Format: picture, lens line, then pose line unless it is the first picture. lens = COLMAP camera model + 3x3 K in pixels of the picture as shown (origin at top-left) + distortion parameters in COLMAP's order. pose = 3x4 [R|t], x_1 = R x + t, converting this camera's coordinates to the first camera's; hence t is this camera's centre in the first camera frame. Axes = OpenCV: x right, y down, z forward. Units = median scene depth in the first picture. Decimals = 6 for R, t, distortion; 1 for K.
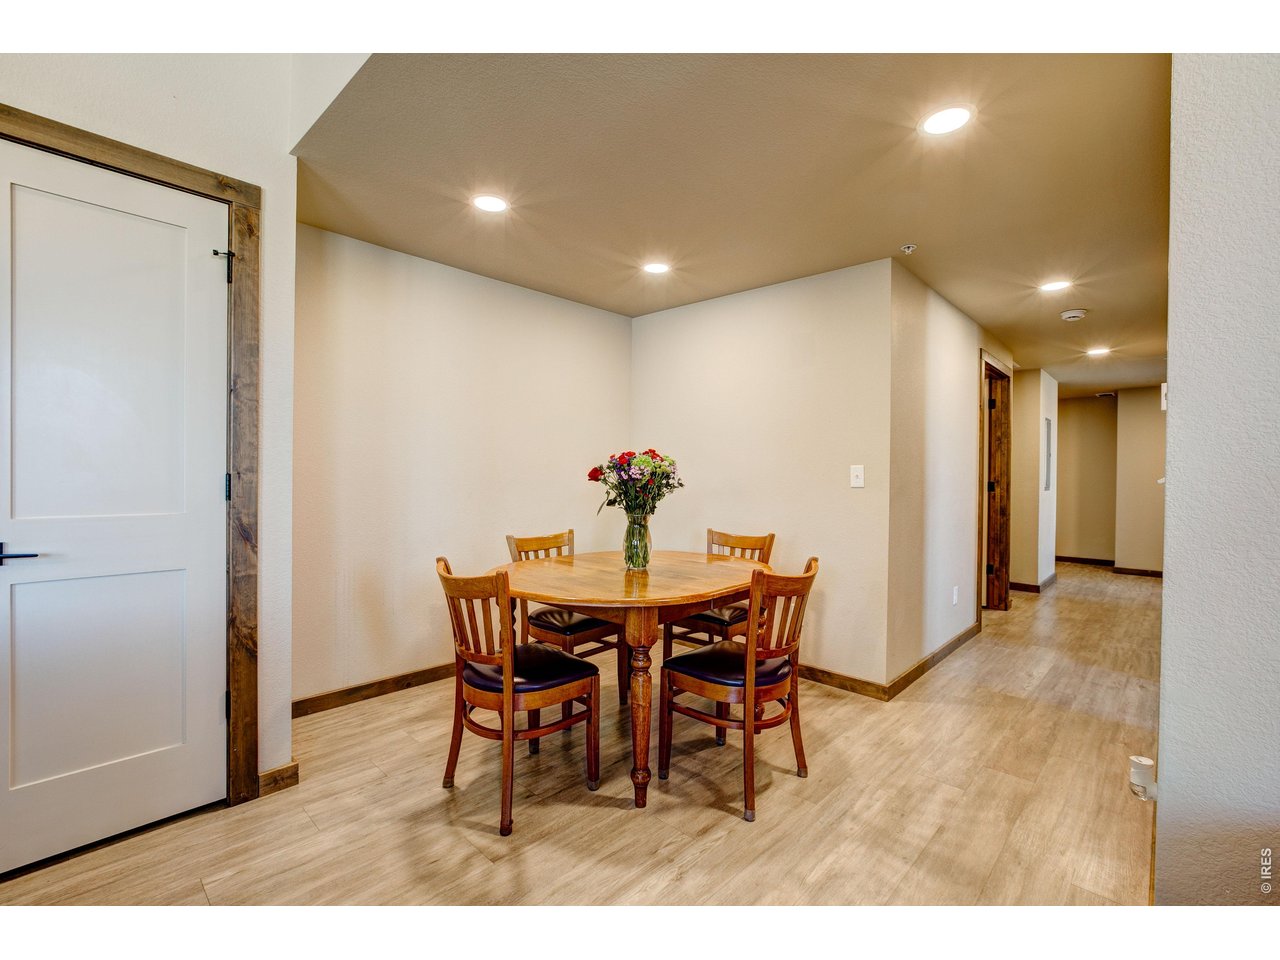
lens RADIAL K [[587.7, 0, 640.0], [0, 587.7, 480.0], [0, 0, 1]] dist [-0.037717, 0.013154]
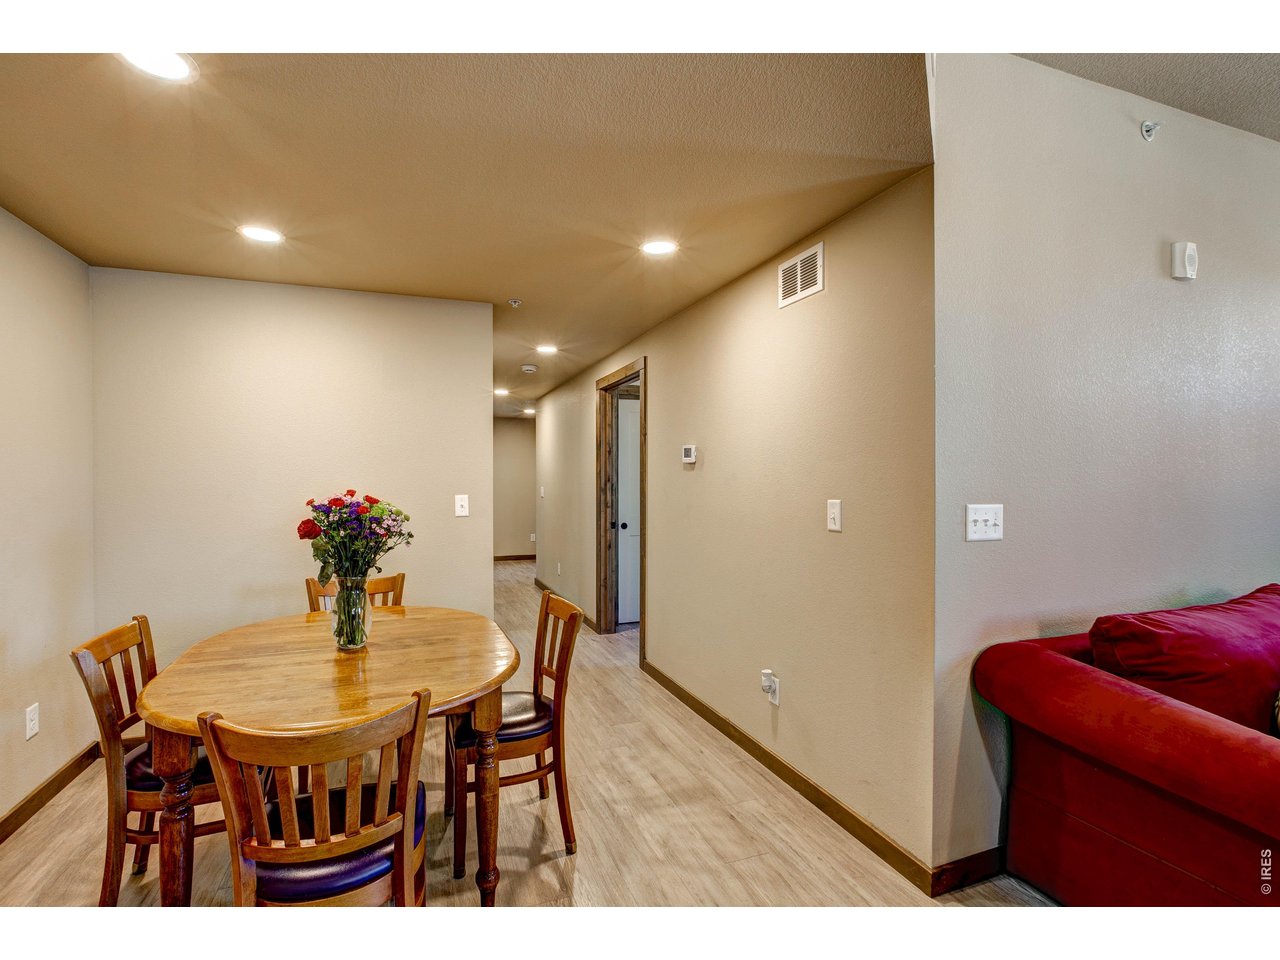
lens RADIAL K [[596.5, 0, 640.0], [0, 596.5, 480.0], [0, 0, 1]] dist [0.018594, 0.000115]
pose [[0.430777, -0.016425, 0.902309, -0.537793], [0.021730, 0.999733, 0.007824, -0.064420], [-0.902197, 0.016236, 0.431019, 0.313964]]
